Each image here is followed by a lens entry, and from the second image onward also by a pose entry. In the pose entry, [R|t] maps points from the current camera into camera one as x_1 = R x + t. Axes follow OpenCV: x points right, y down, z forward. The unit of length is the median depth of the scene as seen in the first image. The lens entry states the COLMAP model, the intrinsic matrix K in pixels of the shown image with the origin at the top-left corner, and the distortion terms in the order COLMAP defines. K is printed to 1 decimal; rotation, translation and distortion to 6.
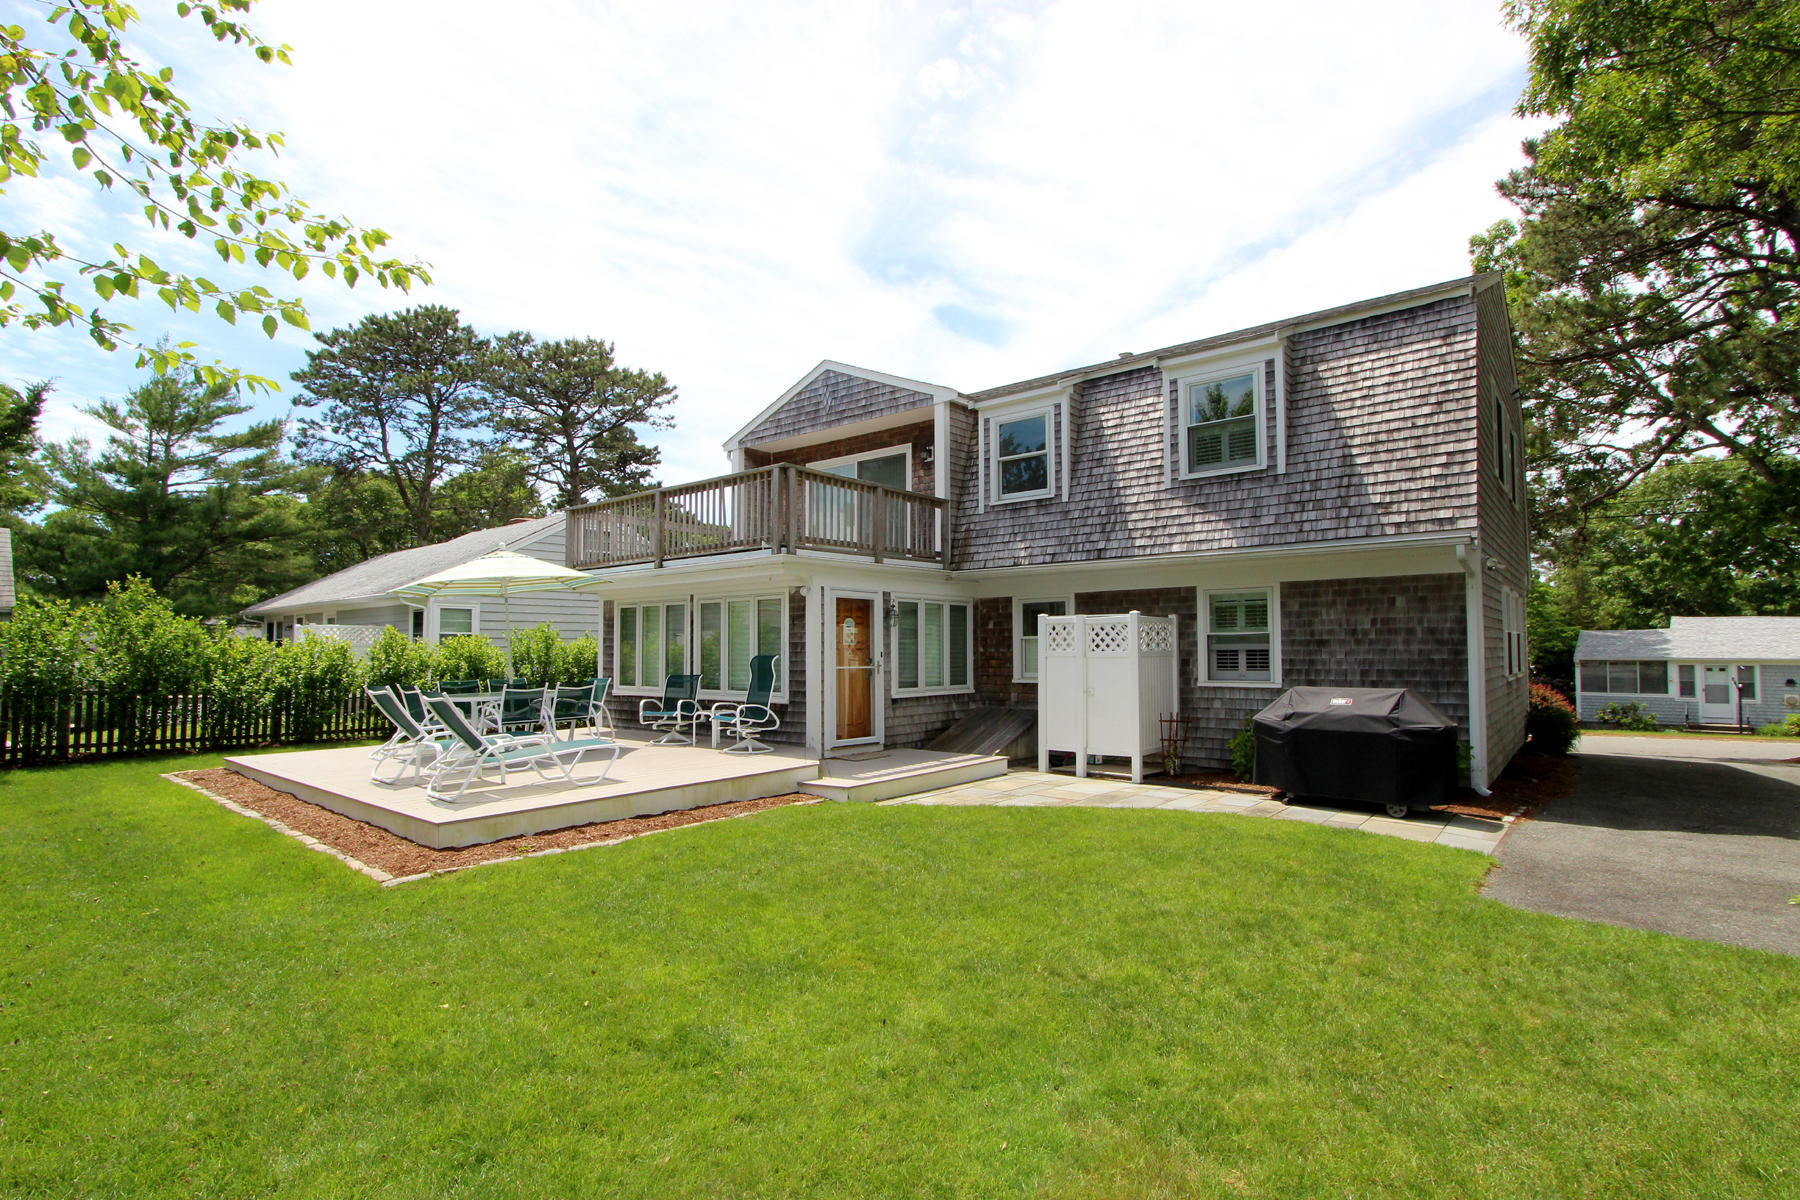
lens RADIAL K [[890.6, 0, 900.0], [0, 890.6, 600.0], [0, 0, 1]] dist [-0.000871, -0.000101]
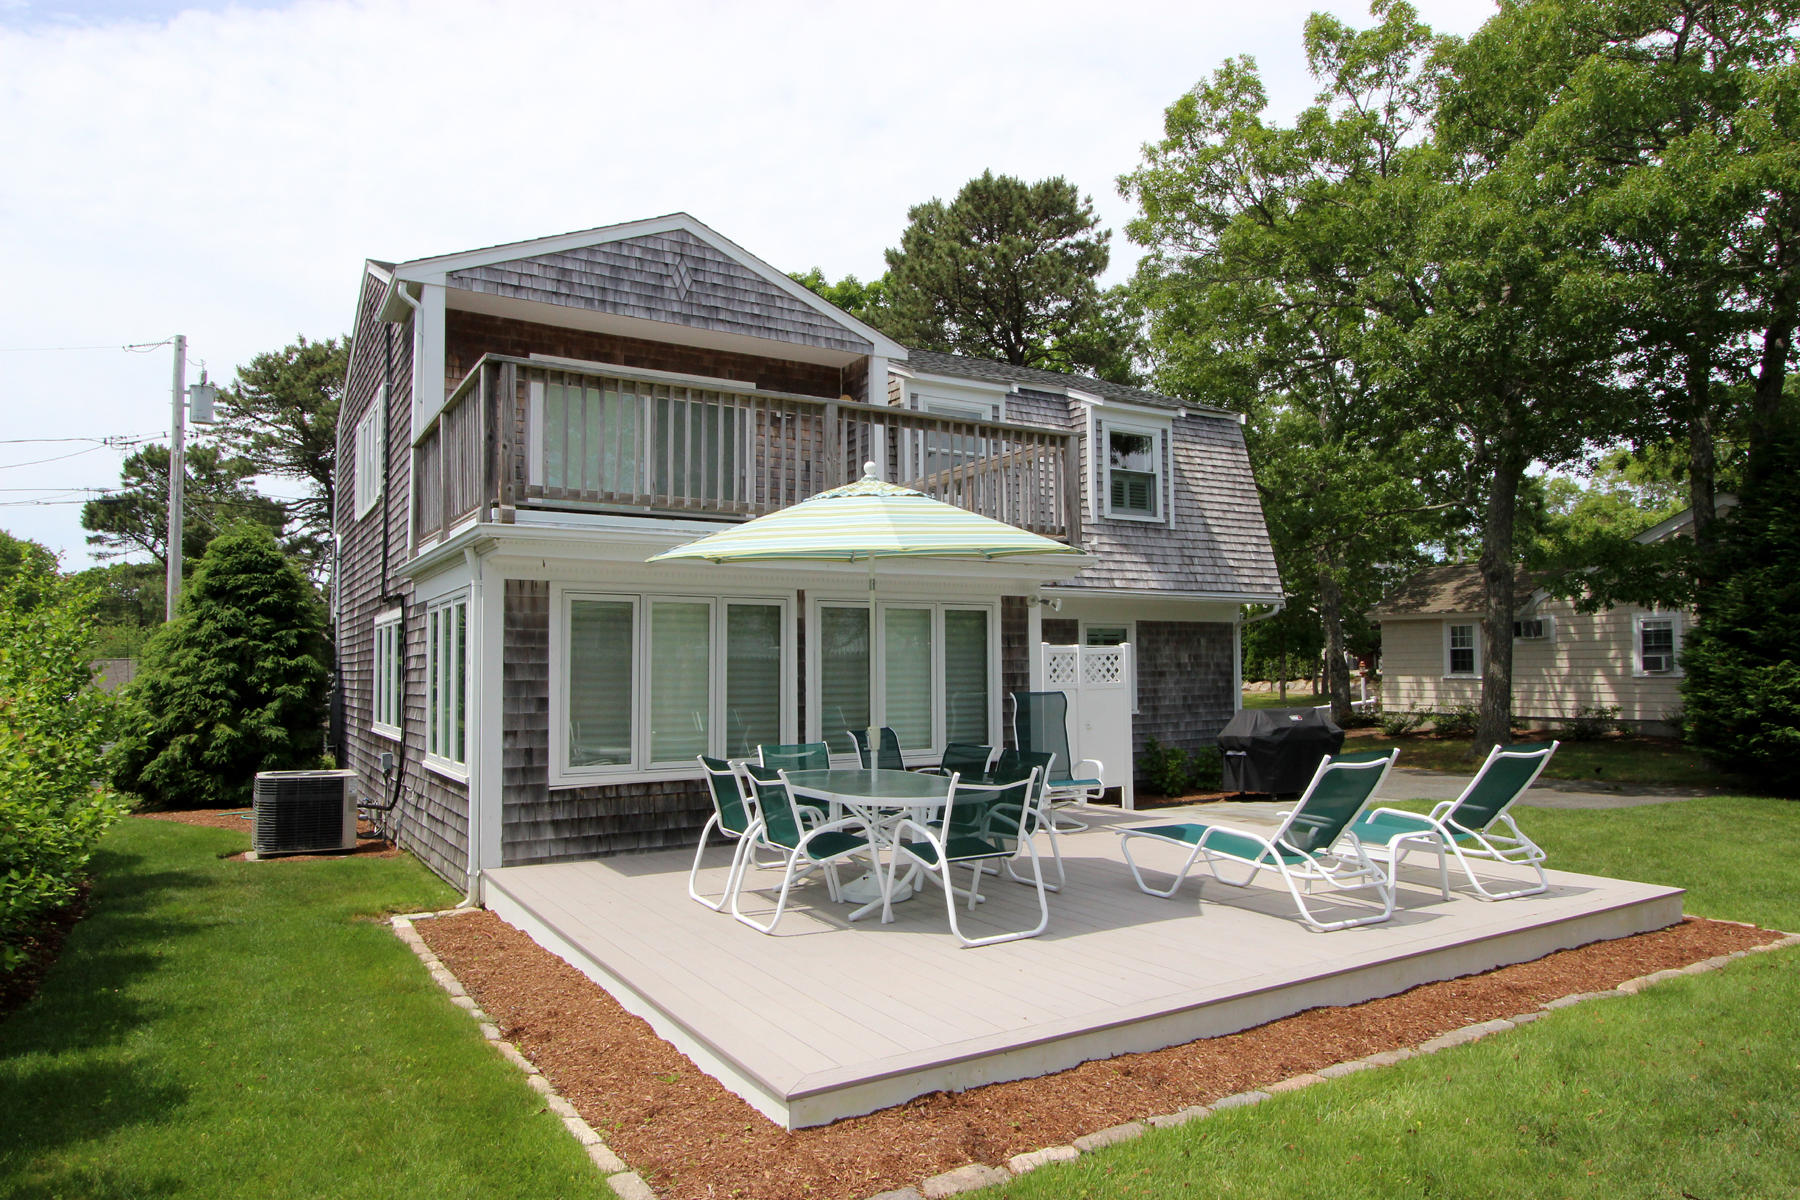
lens RADIAL K [[1150.3, 0, 900.0], [0, 1150.3, 600.0], [0, 0, 1]] dist [-0.002628, -0.000281]
pose [[0.303456, 0.061702, 0.950846, -1.068177], [-0.043583, 0.997756, -0.050837, 0.041701], [-0.951848, -0.026014, 0.305464, 0.840077]]
